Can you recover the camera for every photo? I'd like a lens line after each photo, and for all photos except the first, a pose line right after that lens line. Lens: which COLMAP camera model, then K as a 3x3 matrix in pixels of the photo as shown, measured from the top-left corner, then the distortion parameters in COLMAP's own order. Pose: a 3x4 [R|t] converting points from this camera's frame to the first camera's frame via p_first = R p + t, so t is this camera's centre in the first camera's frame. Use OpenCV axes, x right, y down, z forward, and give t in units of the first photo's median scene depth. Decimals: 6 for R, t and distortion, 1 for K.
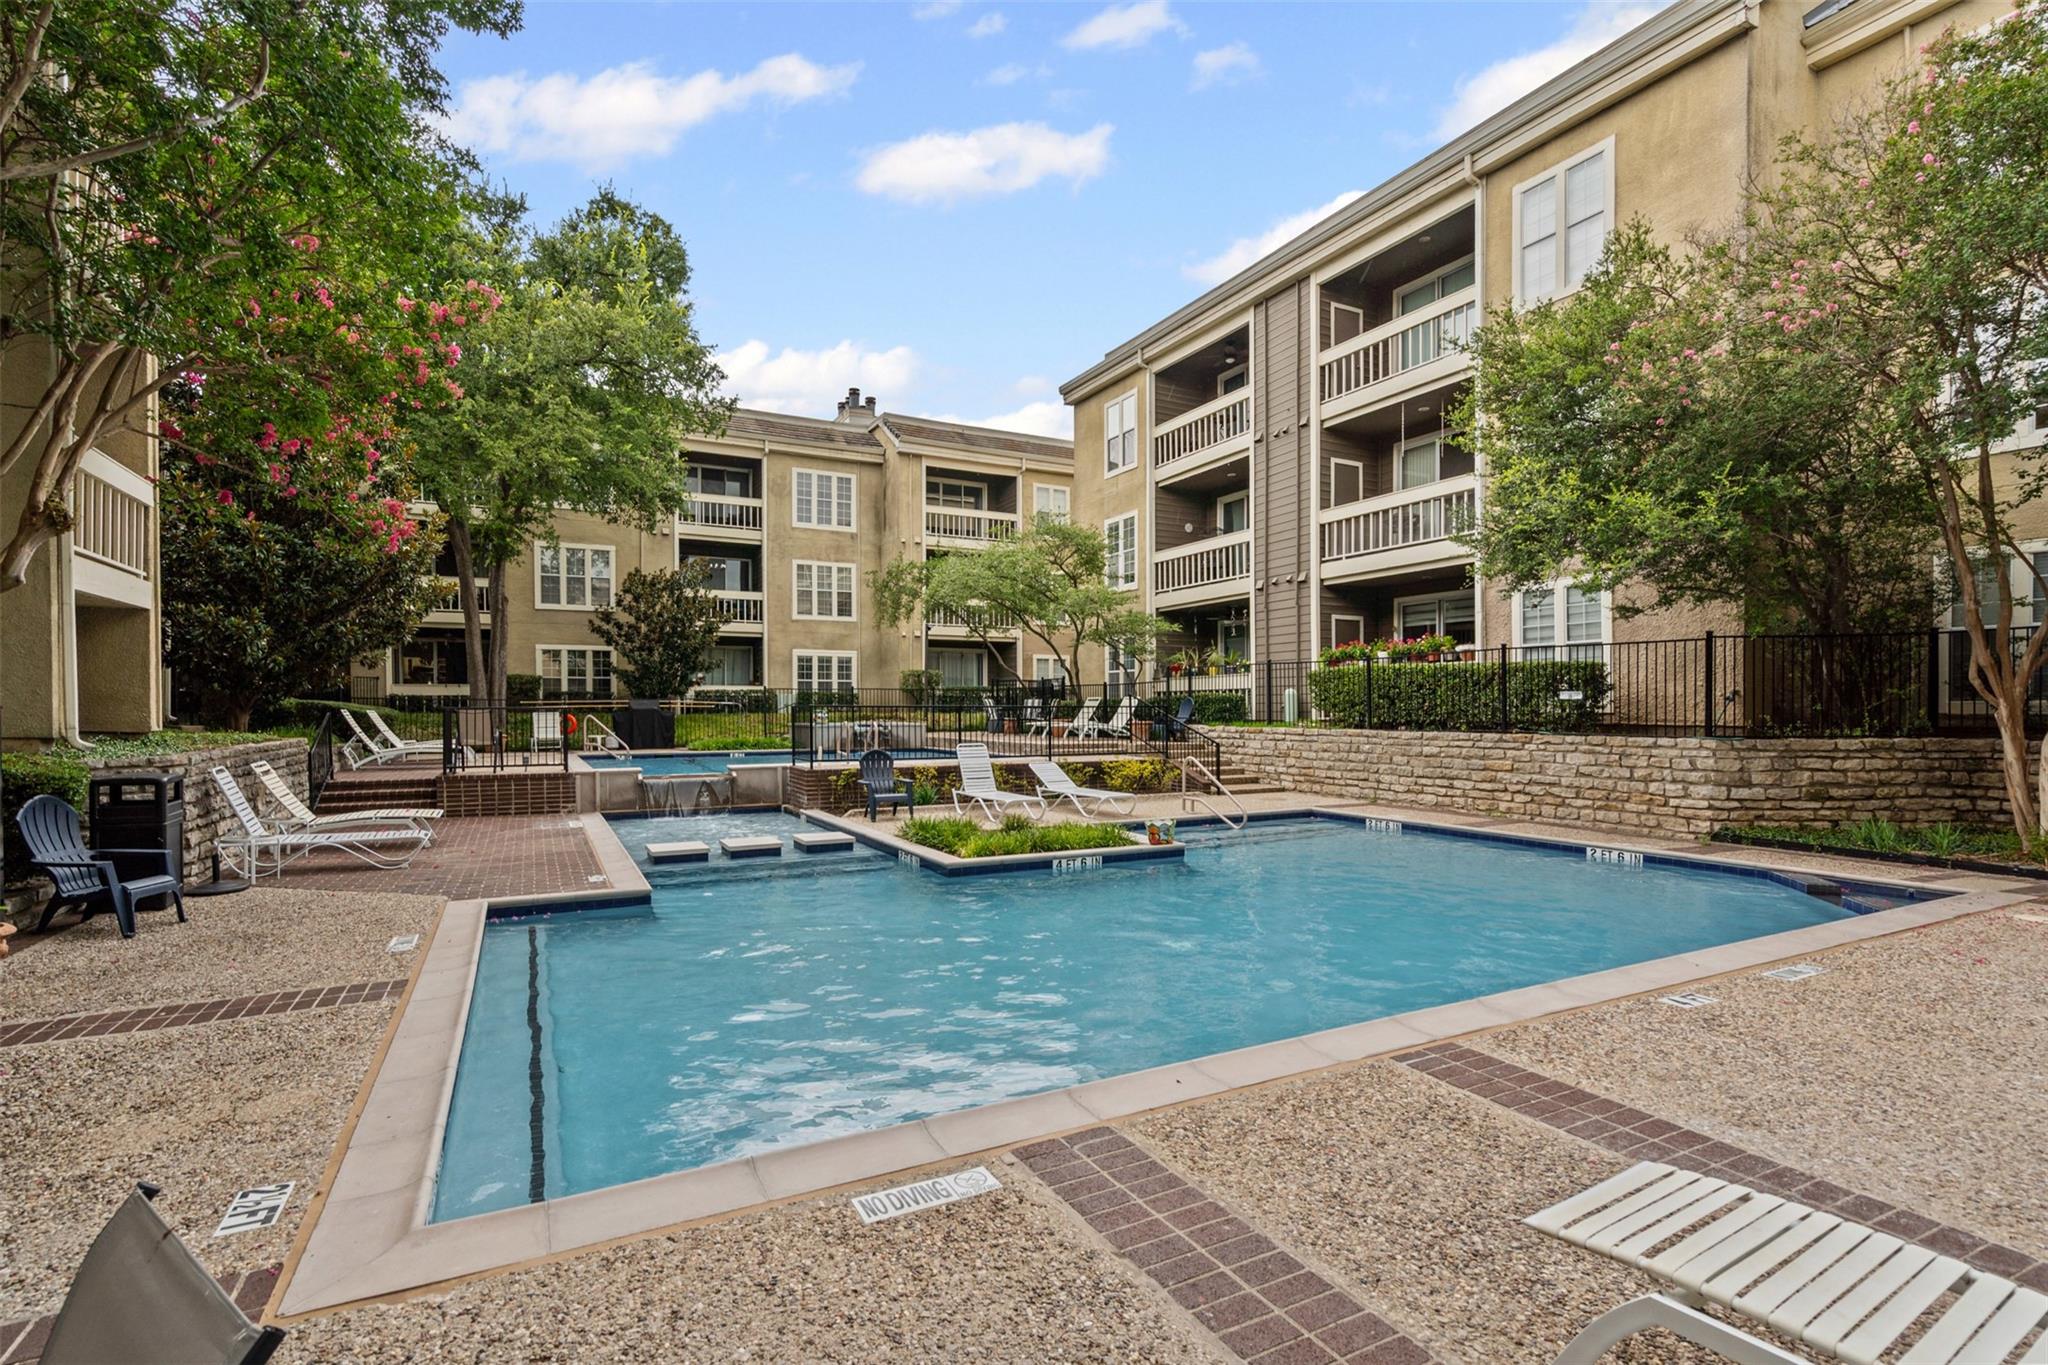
lens RADIAL K [[939.4, 0, 1016.7], [0, 939.4, 710.3], [0, 0, 1]] dist [0.003551, 0.000363]
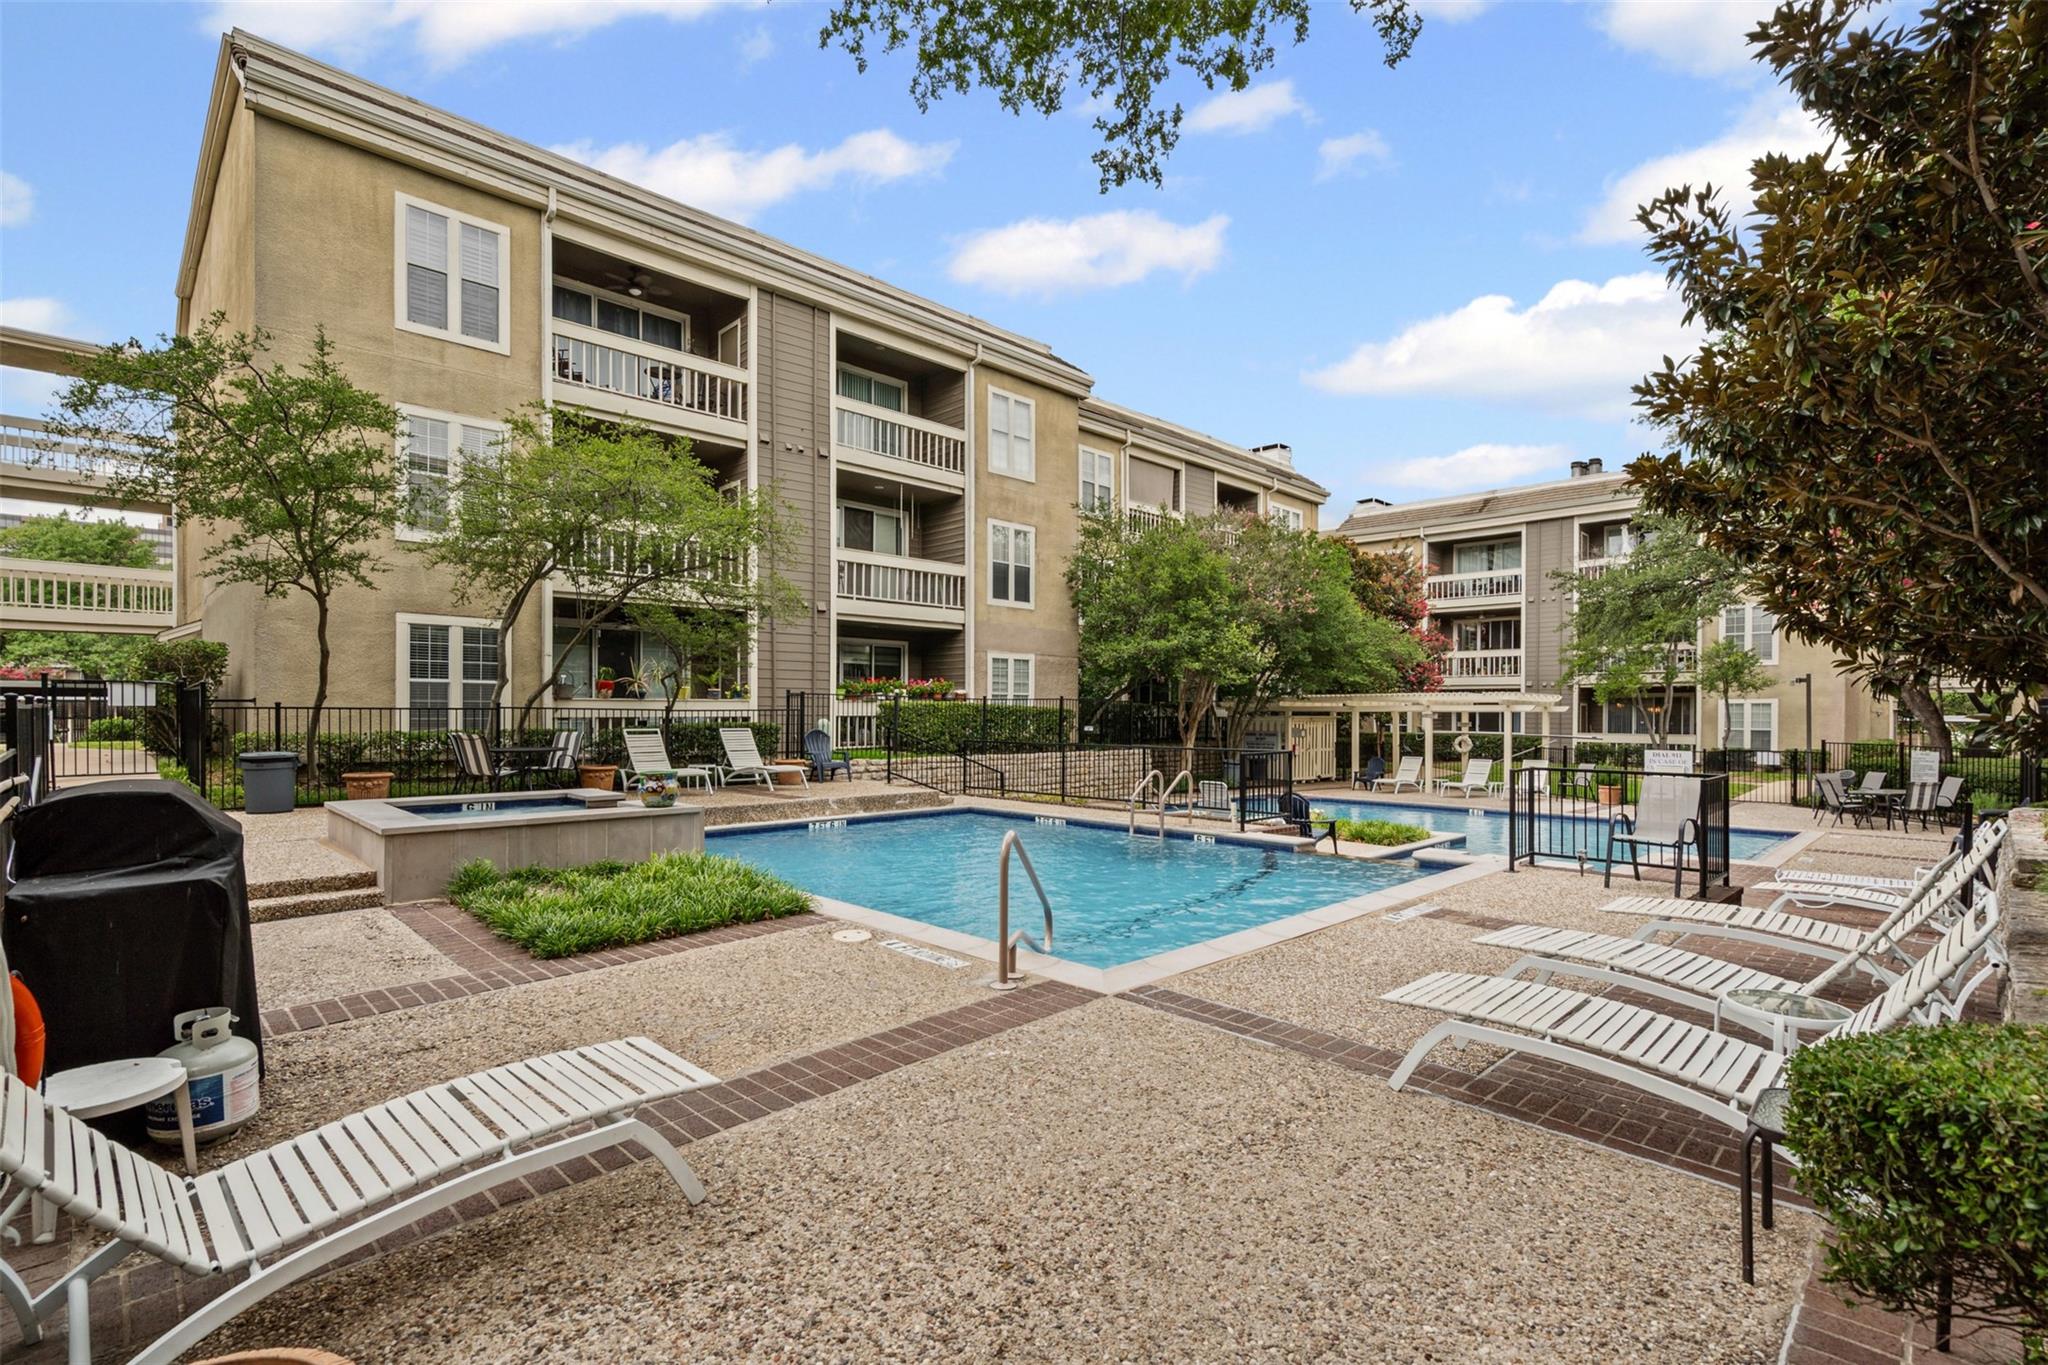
lens RADIAL K [[939.4, 0, 1016.7], [0, 939.4, 710.3], [0, 0, 1]] dist [0.003551, 0.000363]
pose [[-0.283596, 0.009826, 0.958893, -0.749982], [0.004723, 0.999950, -0.008850, -0.025174], [-0.958932, 0.002020, -0.283628, 1.150482]]
